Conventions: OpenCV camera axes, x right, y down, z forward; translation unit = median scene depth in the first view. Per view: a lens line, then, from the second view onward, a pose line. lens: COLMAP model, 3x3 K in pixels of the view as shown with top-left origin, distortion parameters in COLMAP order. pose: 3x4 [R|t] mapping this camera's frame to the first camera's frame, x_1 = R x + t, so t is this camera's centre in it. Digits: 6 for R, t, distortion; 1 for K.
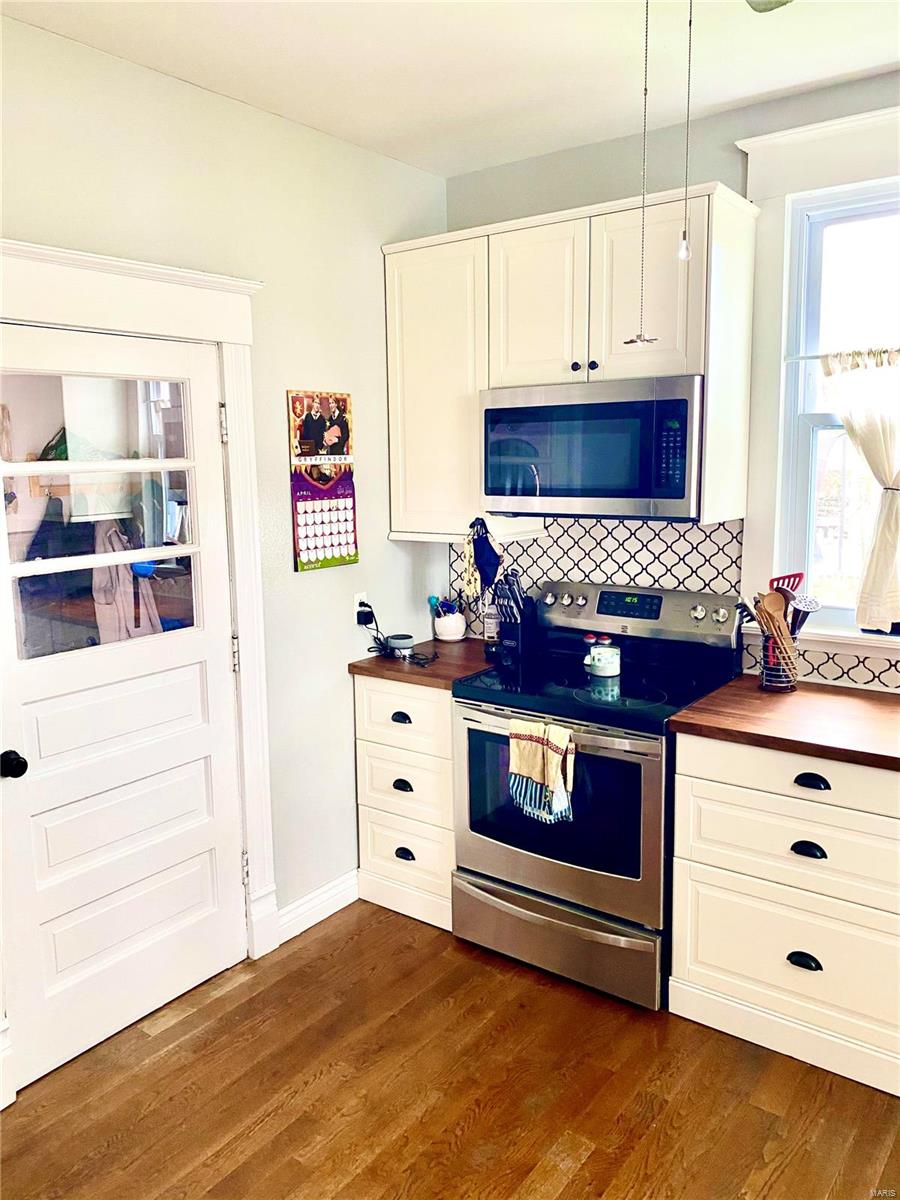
lens RADIAL K [[908.4, 0, 444.6], [0, 908.4, 587.5], [0, 0, 1]] dist [0.036470, -0.045077]
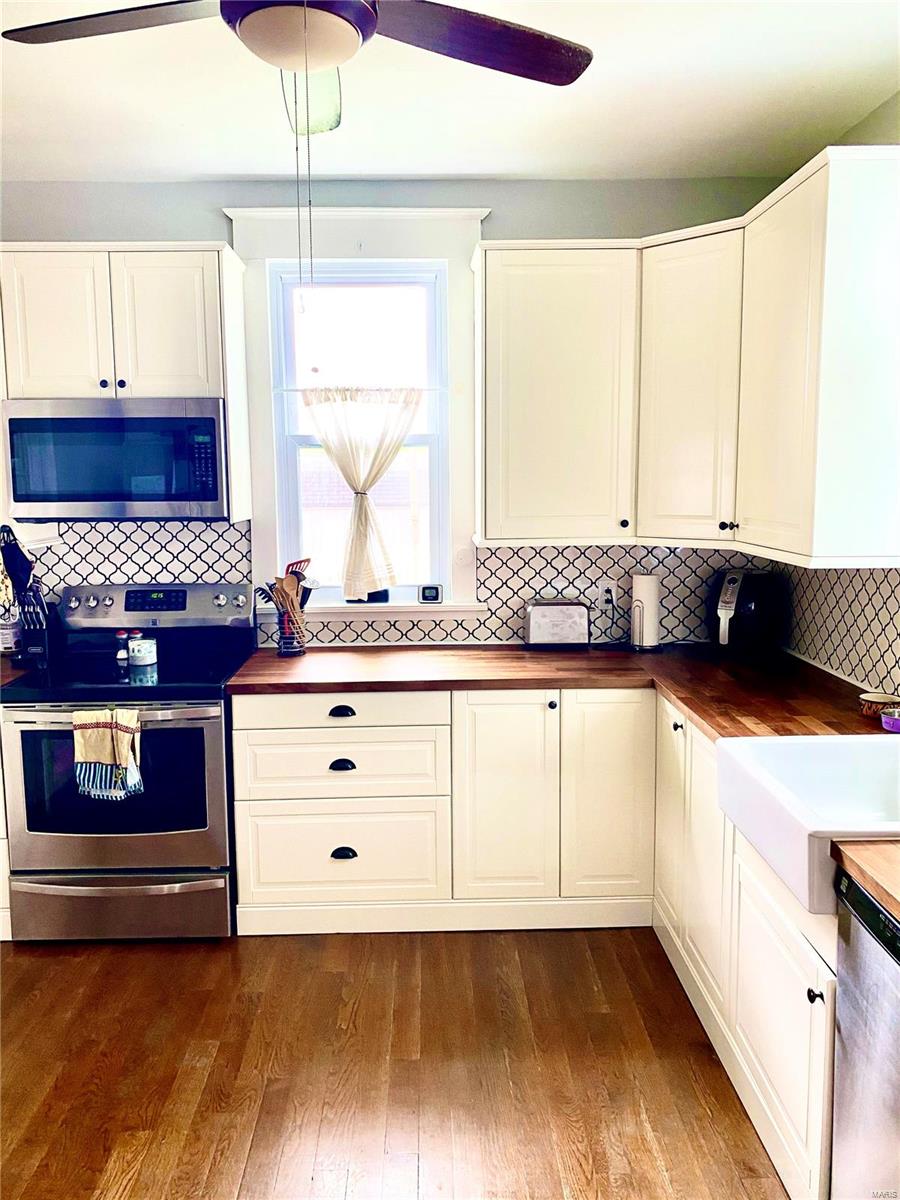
lens RADIAL K [[908.4, 0, 449.4], [0, 908.4, 596.5], [0, 0, 1]] dist [0.036470, -0.045077]
pose [[0.782621, -0.076304, 0.617805, -0.233351], [0.088711, 0.996001, 0.010639, 0.039347], [-0.616146, 0.046480, 0.786260, -0.114602]]
